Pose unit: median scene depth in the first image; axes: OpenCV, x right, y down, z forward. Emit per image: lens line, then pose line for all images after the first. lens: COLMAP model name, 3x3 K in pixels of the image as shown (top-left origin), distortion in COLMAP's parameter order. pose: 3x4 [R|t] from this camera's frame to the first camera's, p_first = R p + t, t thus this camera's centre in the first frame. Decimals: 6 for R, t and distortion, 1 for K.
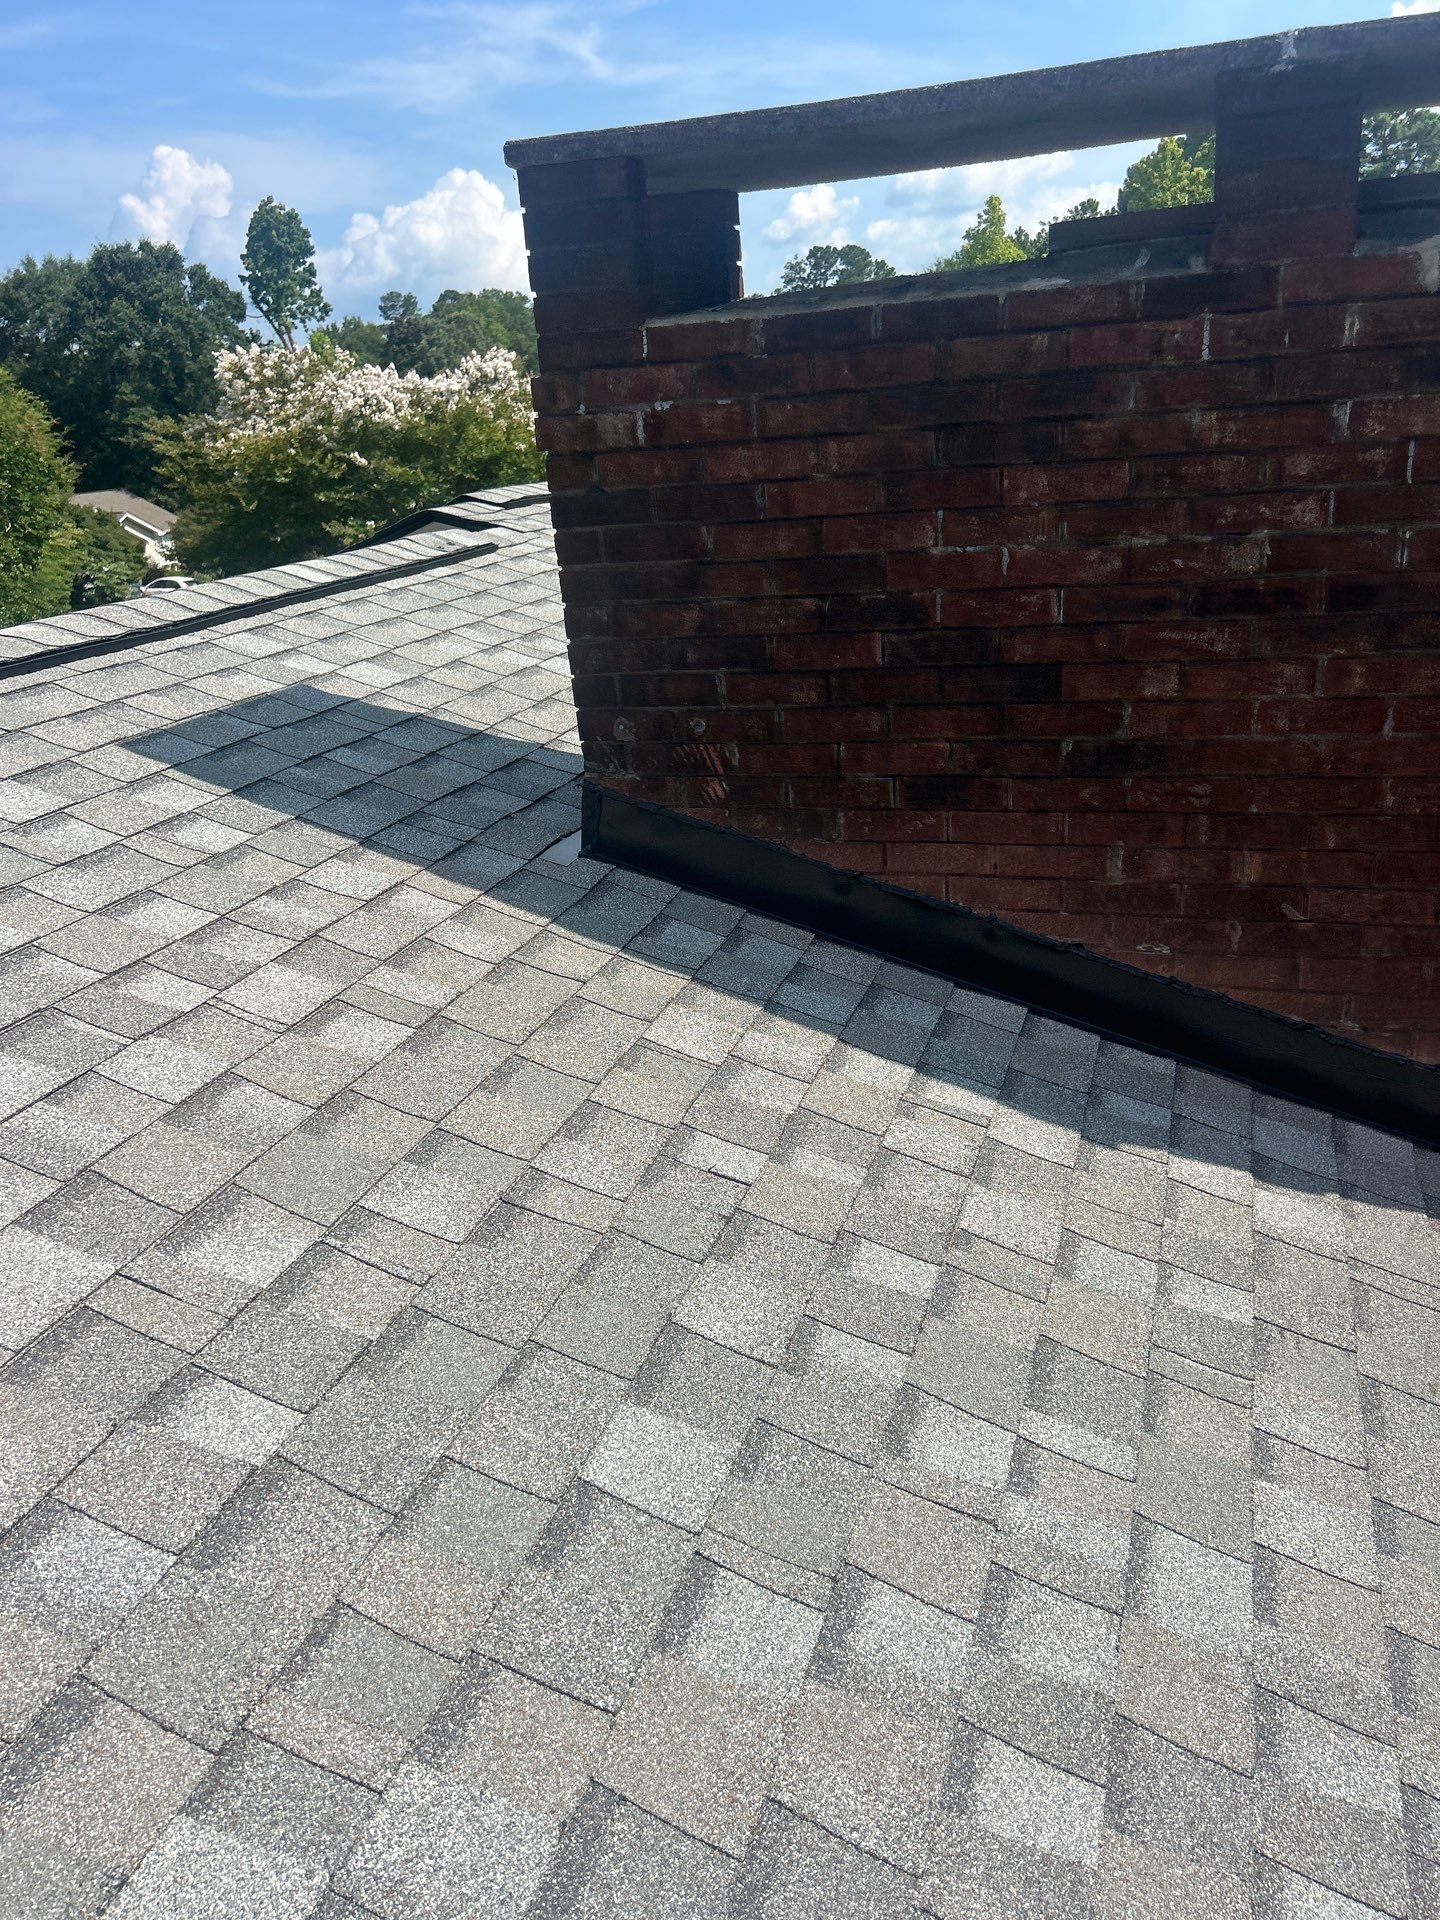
lens RADIAL K [[1461.9, 0, 729.2], [0, 1461.9, 976.6], [0, 0, 1]] dist [0.056699, -0.050807]
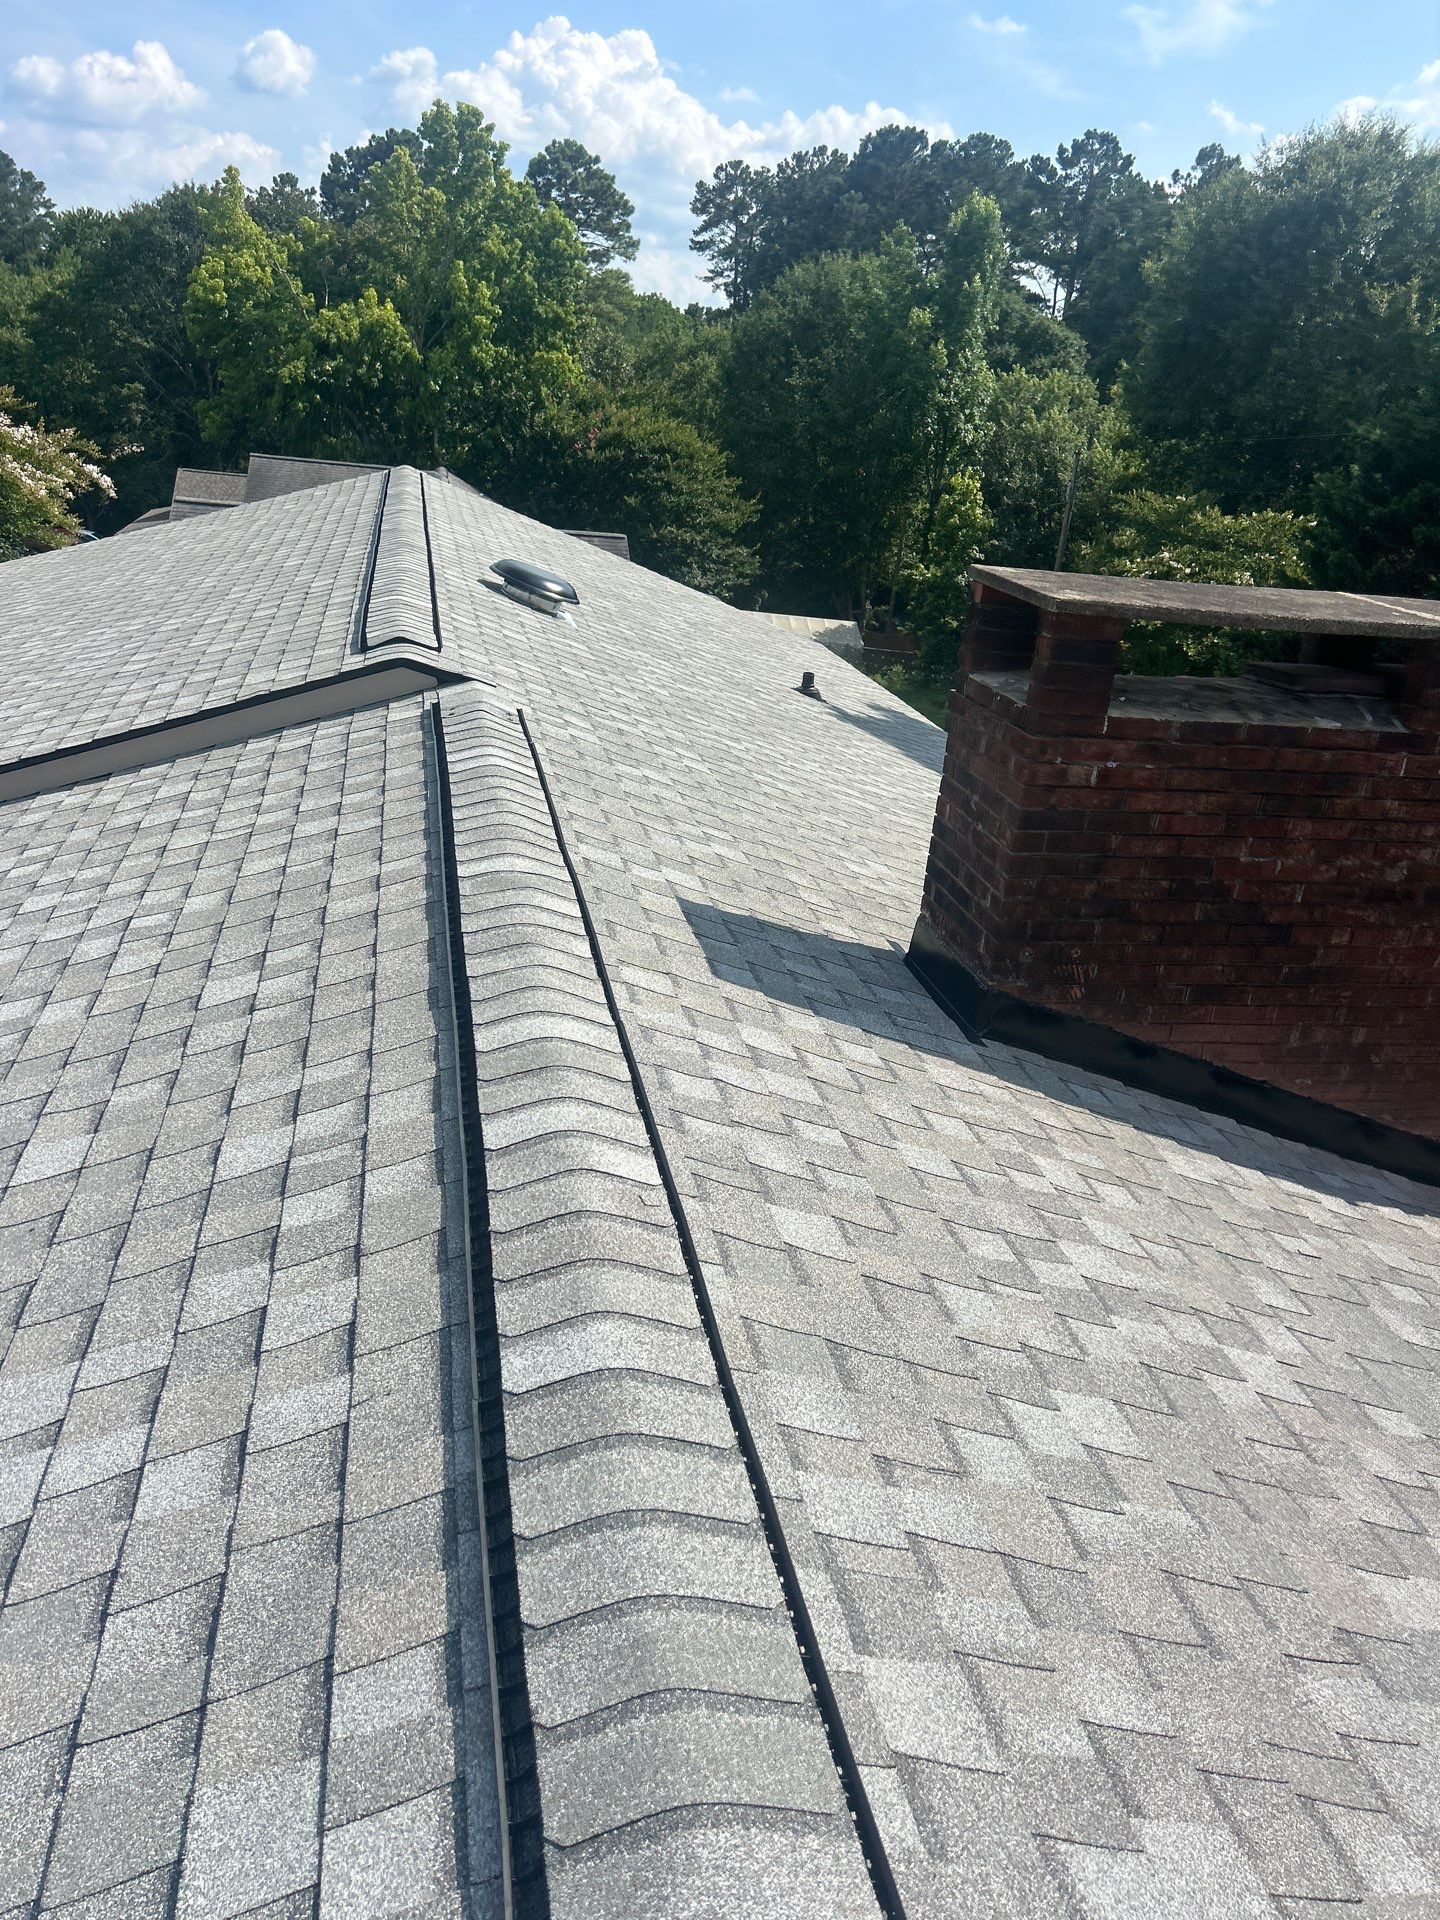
lens RADIAL K [[1459.7, 0, 730.6], [0, 1459.7, 978.7], [0, 0, 1]] dist [0.033665, -0.032328]
pose [[0.859152, -0.041506, 0.510034, -1.113699], [0.031217, 0.999100, 0.028721, -0.201373], [-0.510767, -0.008754, 0.859675, -0.124675]]
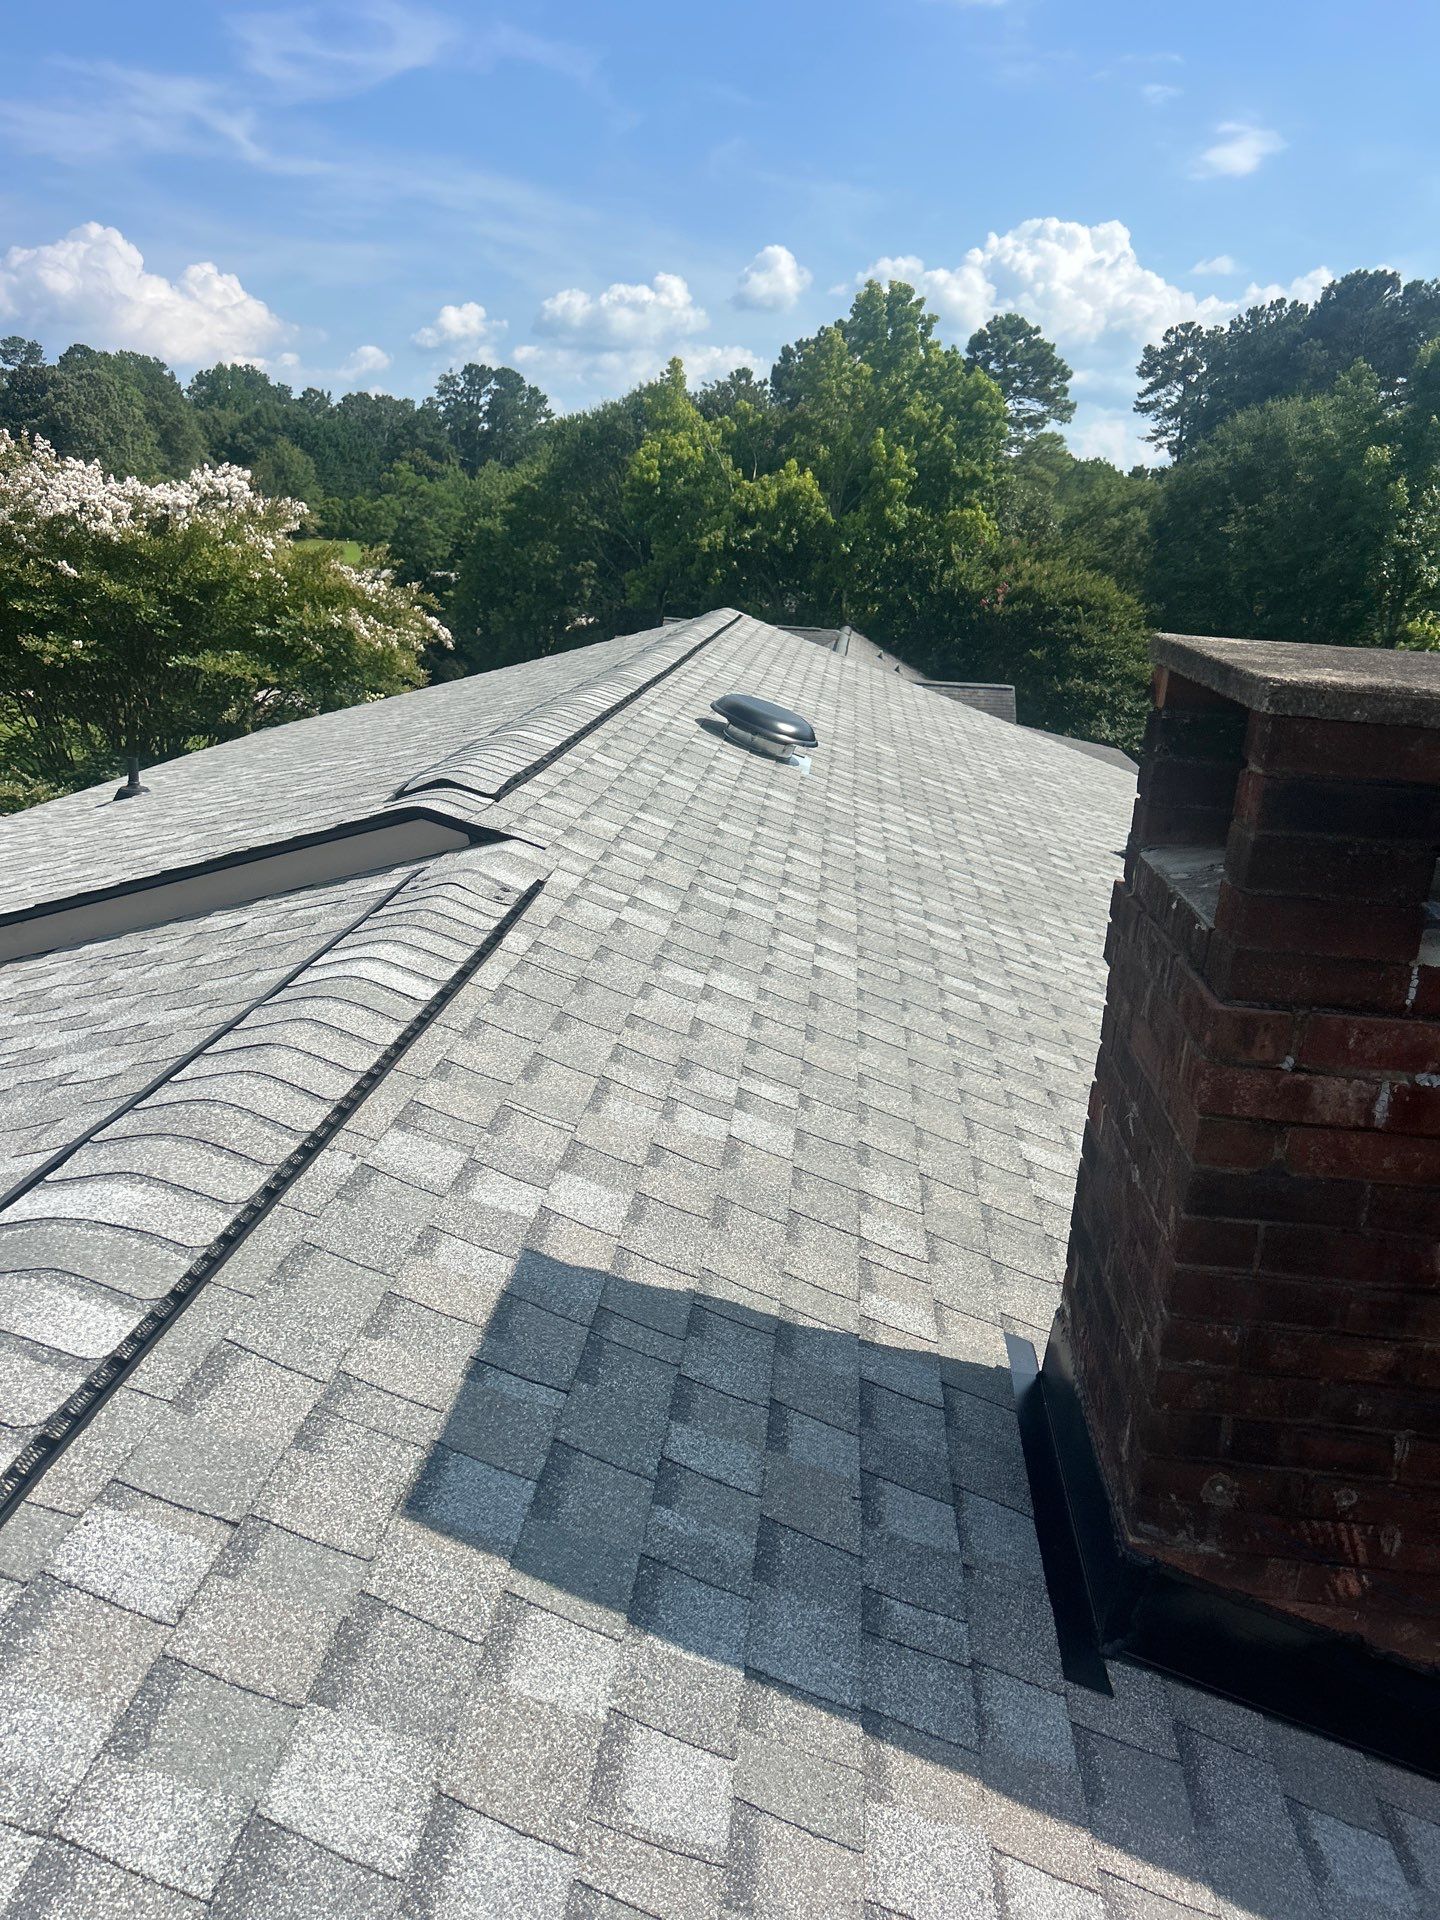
lens RADIAL K [[1461.9, 0, 702.0], [0, 1461.9, 969.9], [0, 0, 1]] dist [0.056699, -0.050807]
pose [[0.969504, 0.057663, 0.238194, -0.474449], [-0.039965, 0.996115, -0.078474, -0.345701], [-0.241794, 0.066561, 0.968042, 0.416892]]
